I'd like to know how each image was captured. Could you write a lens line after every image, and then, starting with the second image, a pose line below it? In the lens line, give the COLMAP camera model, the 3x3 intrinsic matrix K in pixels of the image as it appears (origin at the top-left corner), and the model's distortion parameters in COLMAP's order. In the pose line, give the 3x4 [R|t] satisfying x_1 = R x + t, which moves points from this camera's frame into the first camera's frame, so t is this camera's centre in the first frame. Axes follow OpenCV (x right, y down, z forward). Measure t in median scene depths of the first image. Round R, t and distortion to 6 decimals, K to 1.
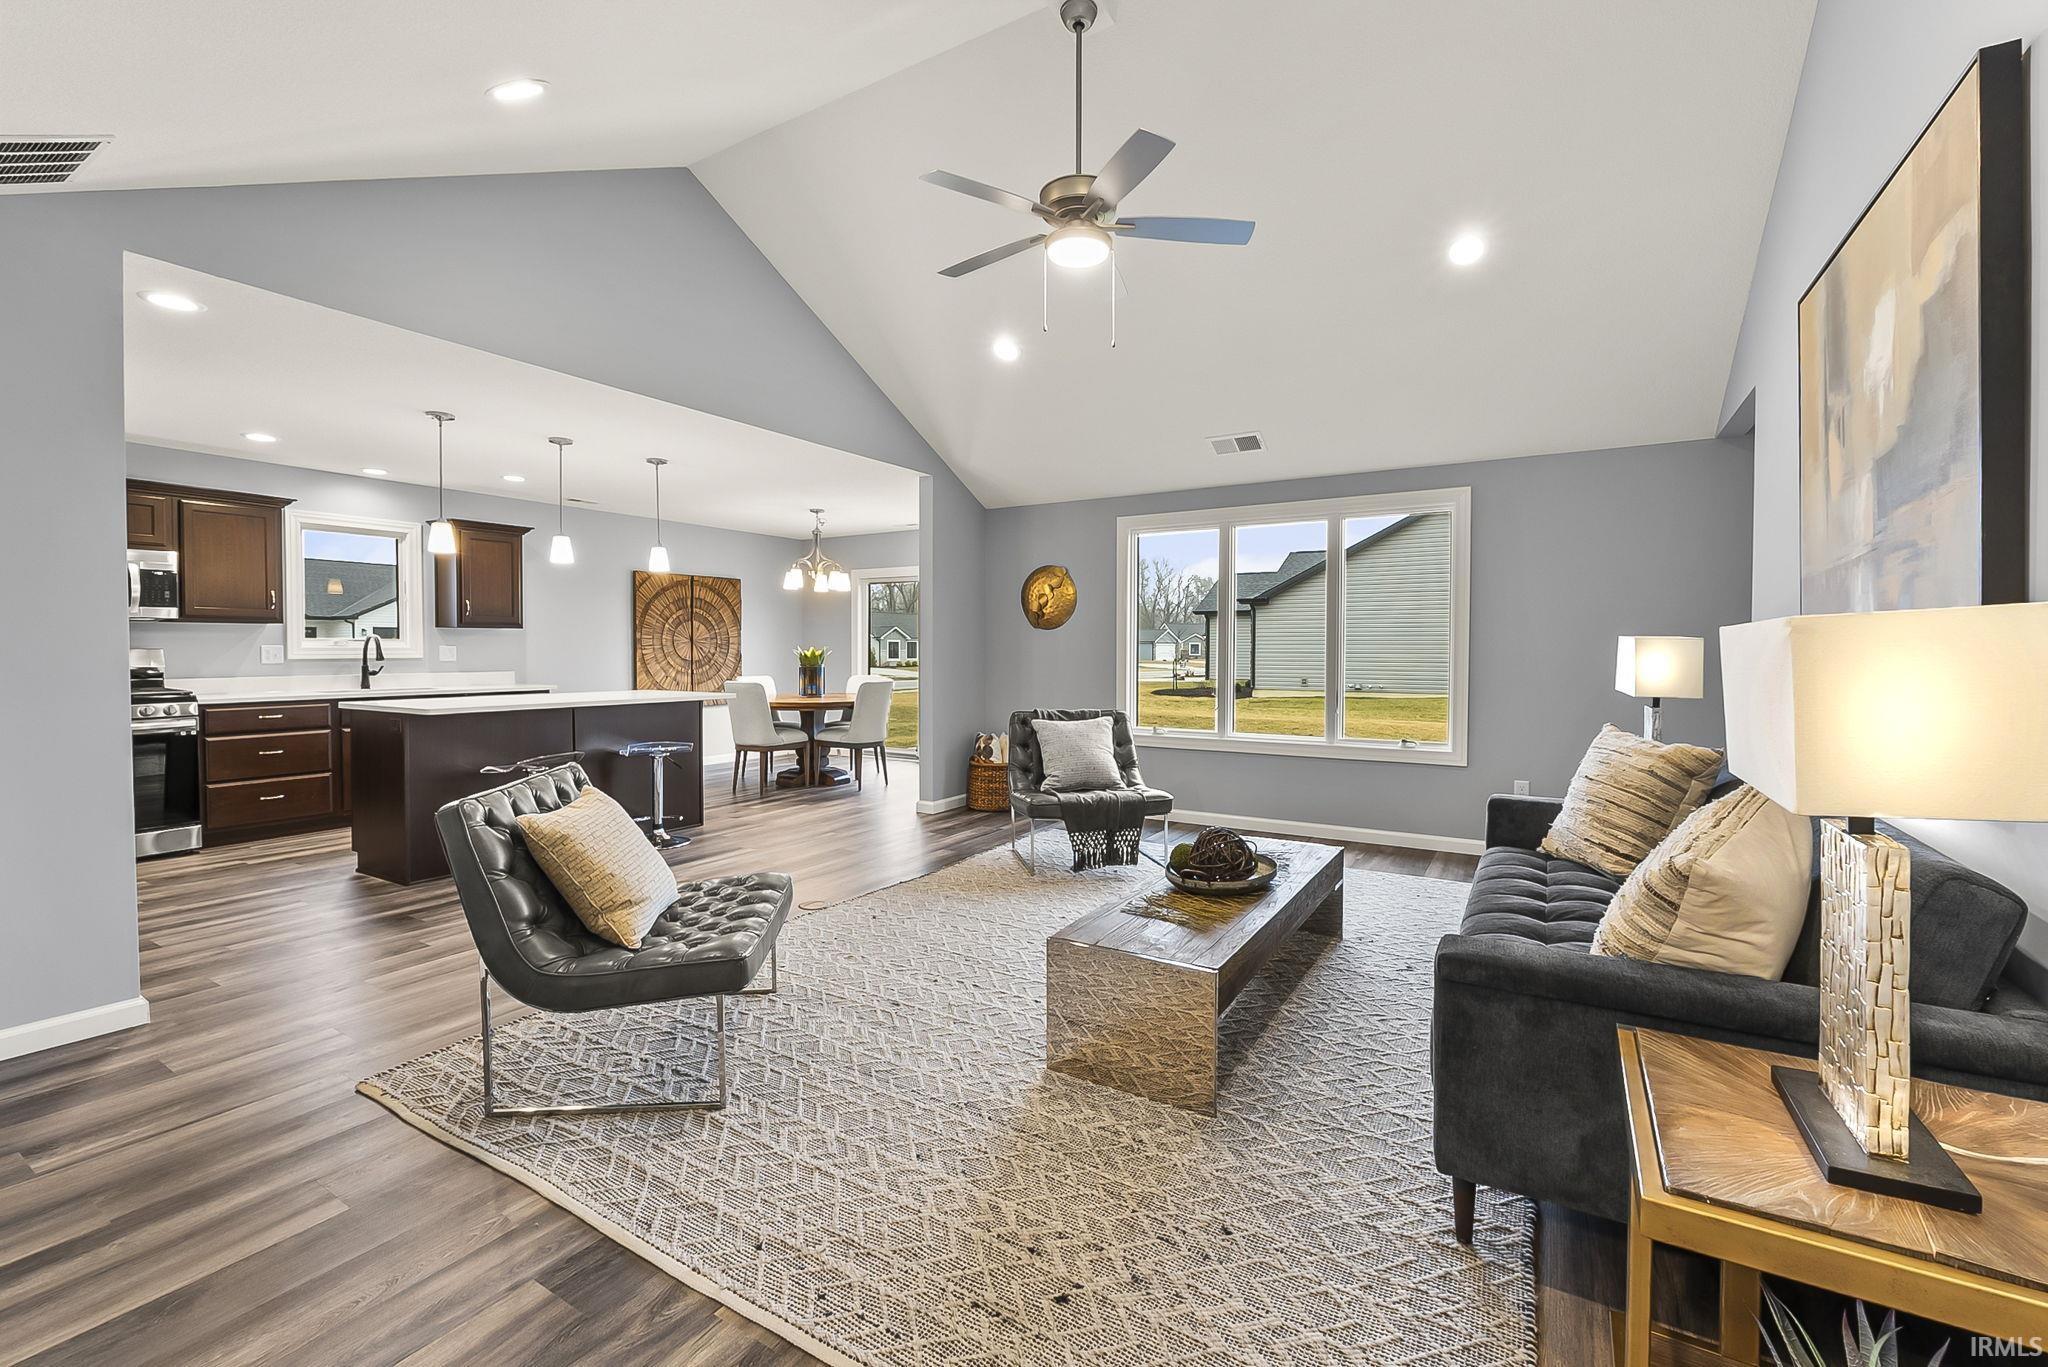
lens RADIAL K [[865.7, 0, 1022.4], [0, 865.7, 665.9], [0, 0, 1]] dist [-0.007448, 0.000173]
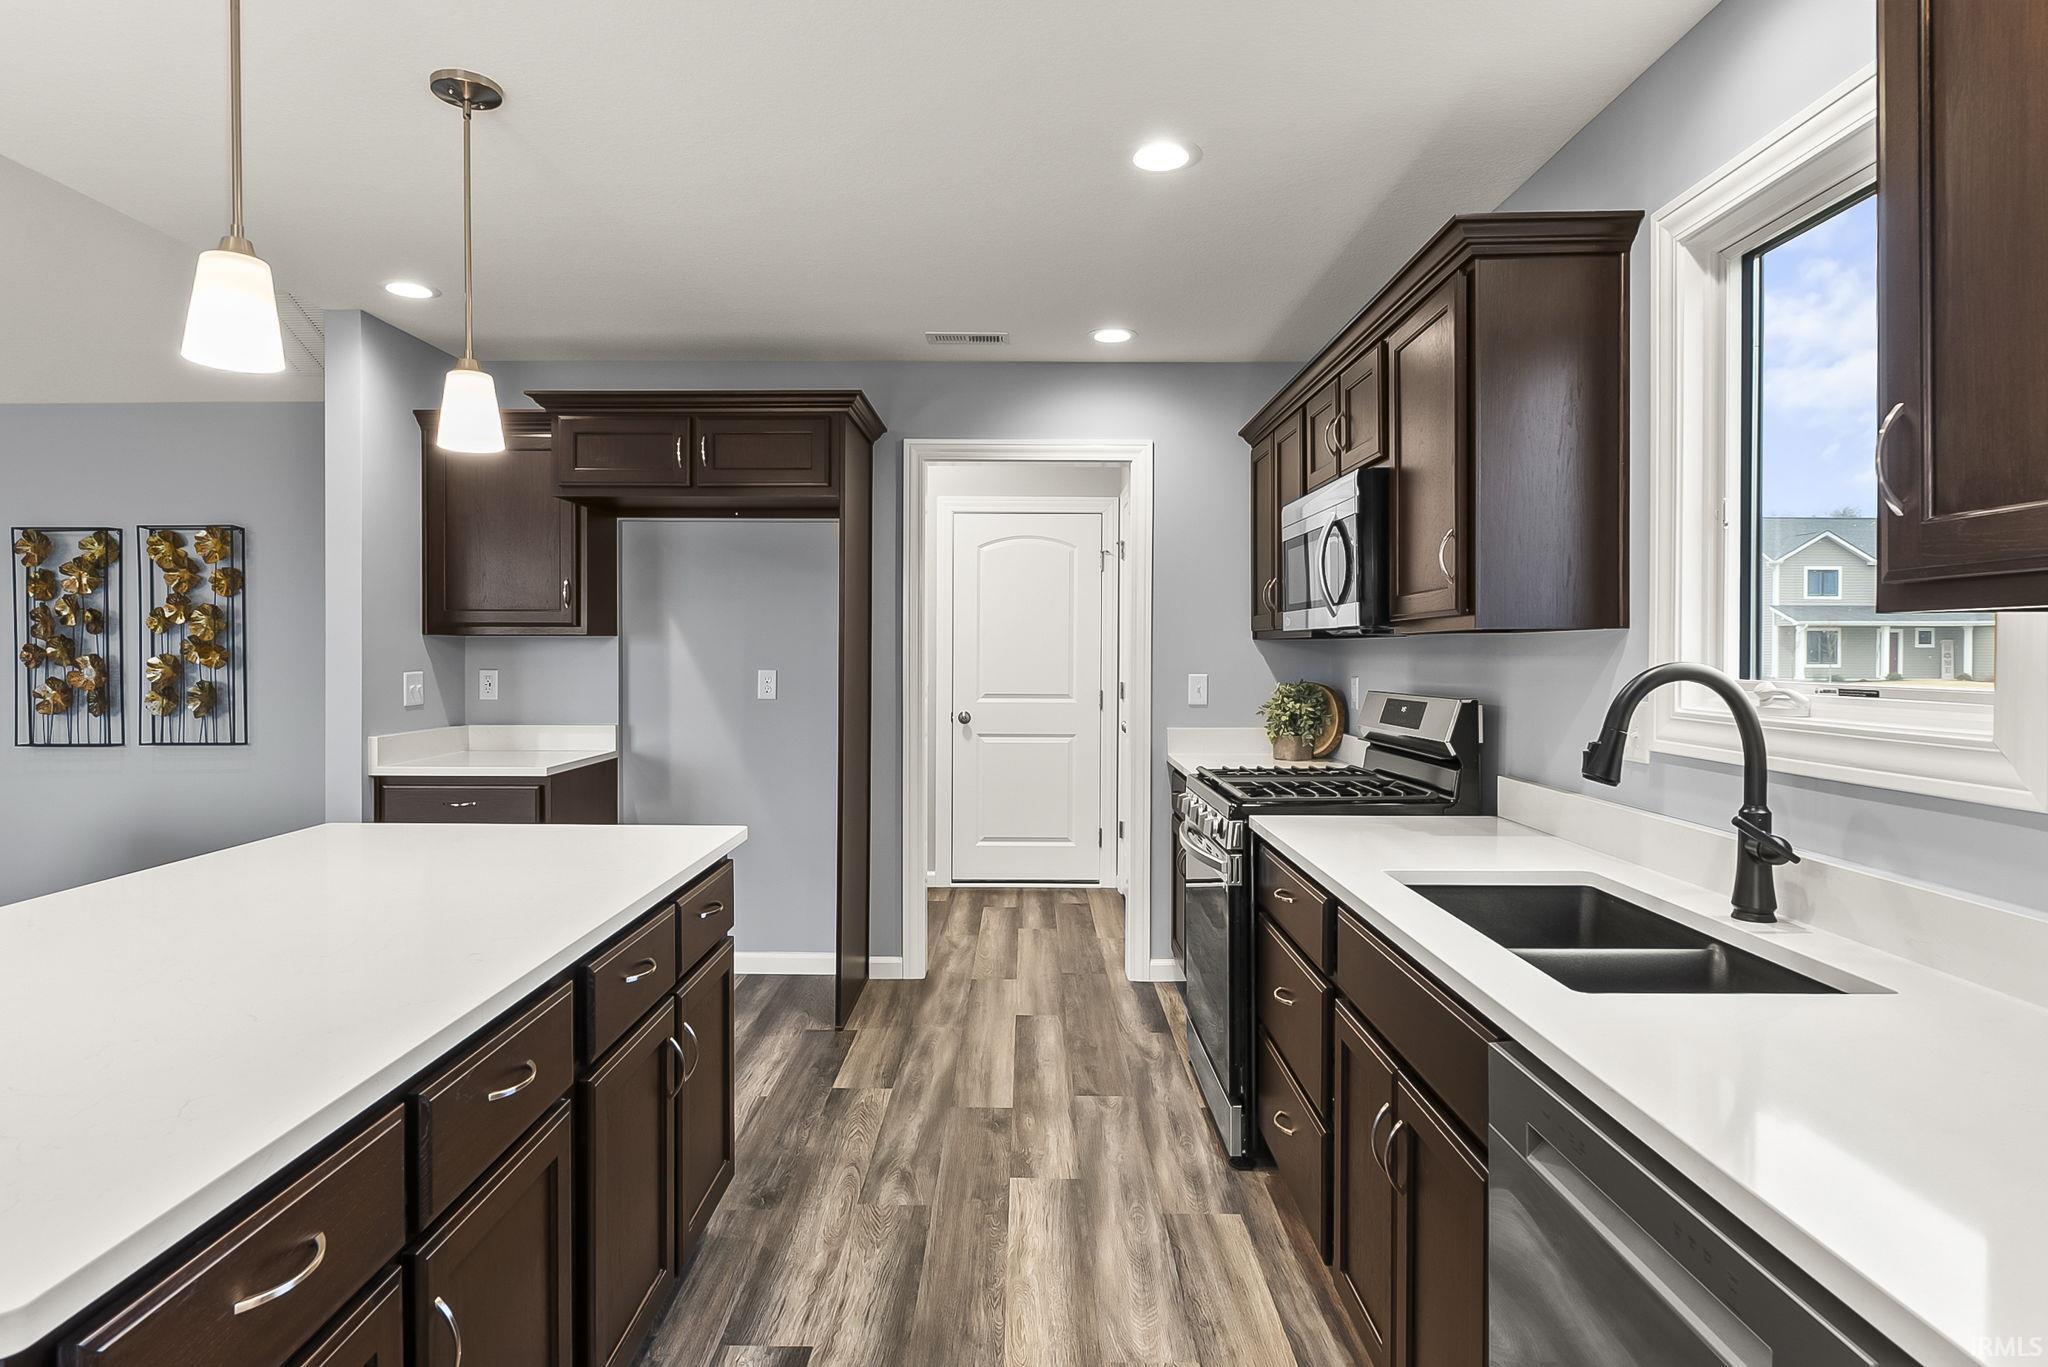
lens RADIAL K [[1106.7, 0, 1018.6], [0, 1106.7, 663.5], [0, 0, 1]] dist [-0.003862, -0.000546]
pose [[-0.856825, 0.002477, -0.515601, -0.505637], [-0.014463, 0.999480, 0.028836, -0.044968], [0.515404, 0.032165, -0.856344, 1.238914]]
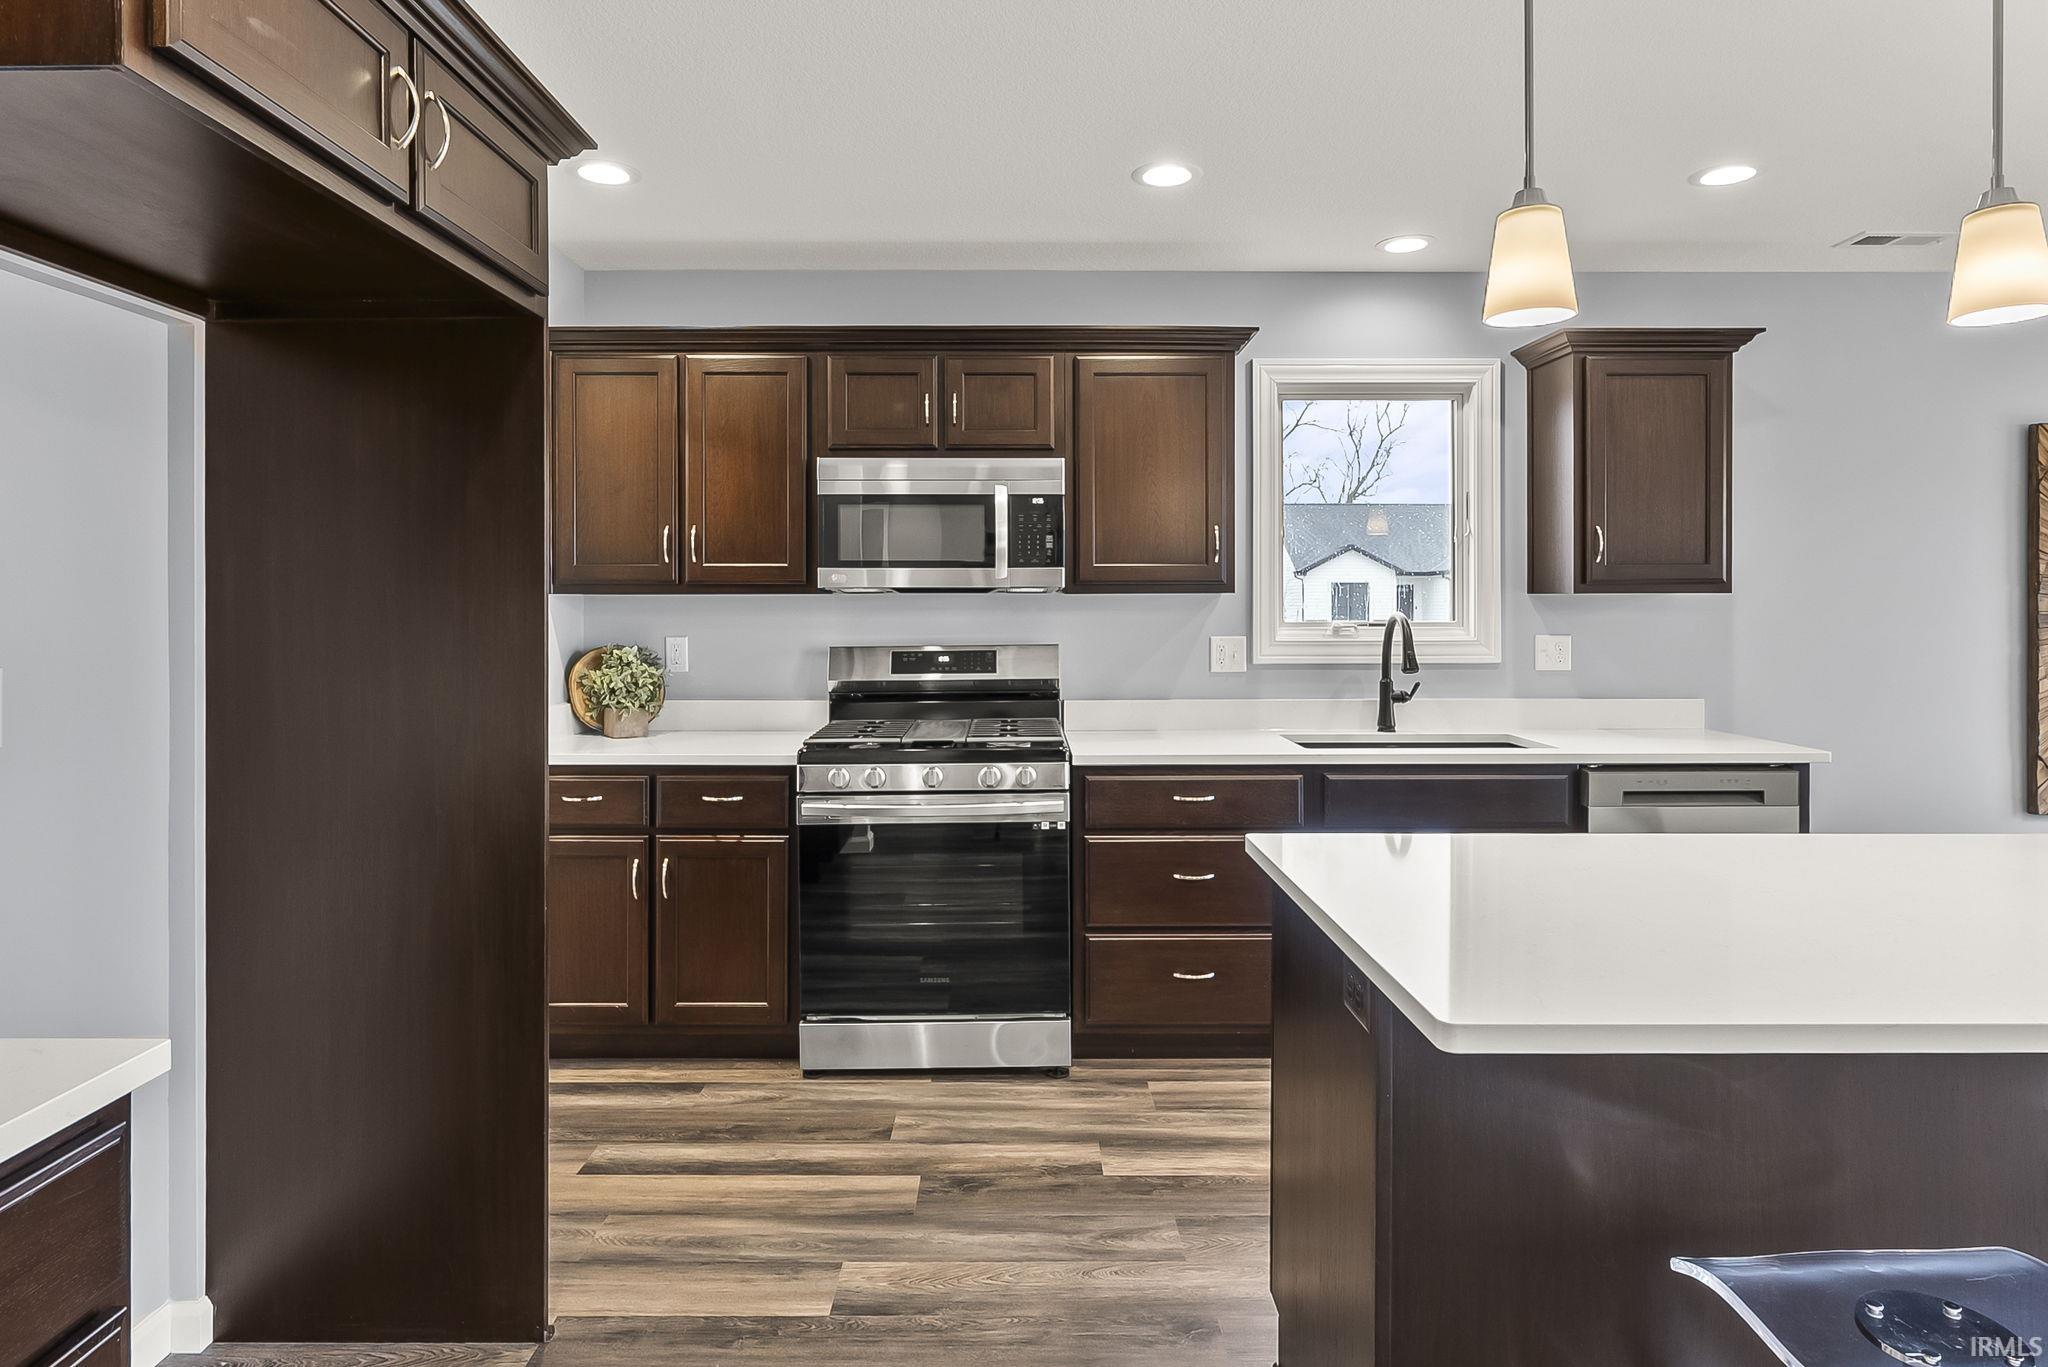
lens RADIAL K [[1169.9, 0, 1020.9], [0, 1169.9, 608.9], [0, 0, 1]] dist [-0.003439, -0.000137]
pose [[0.524627, 0.000271, -0.851332, -0.364638], [-0.015662, 0.999834, -0.009333, -0.031961], [0.851188, 0.018230, 0.524544, 0.552588]]
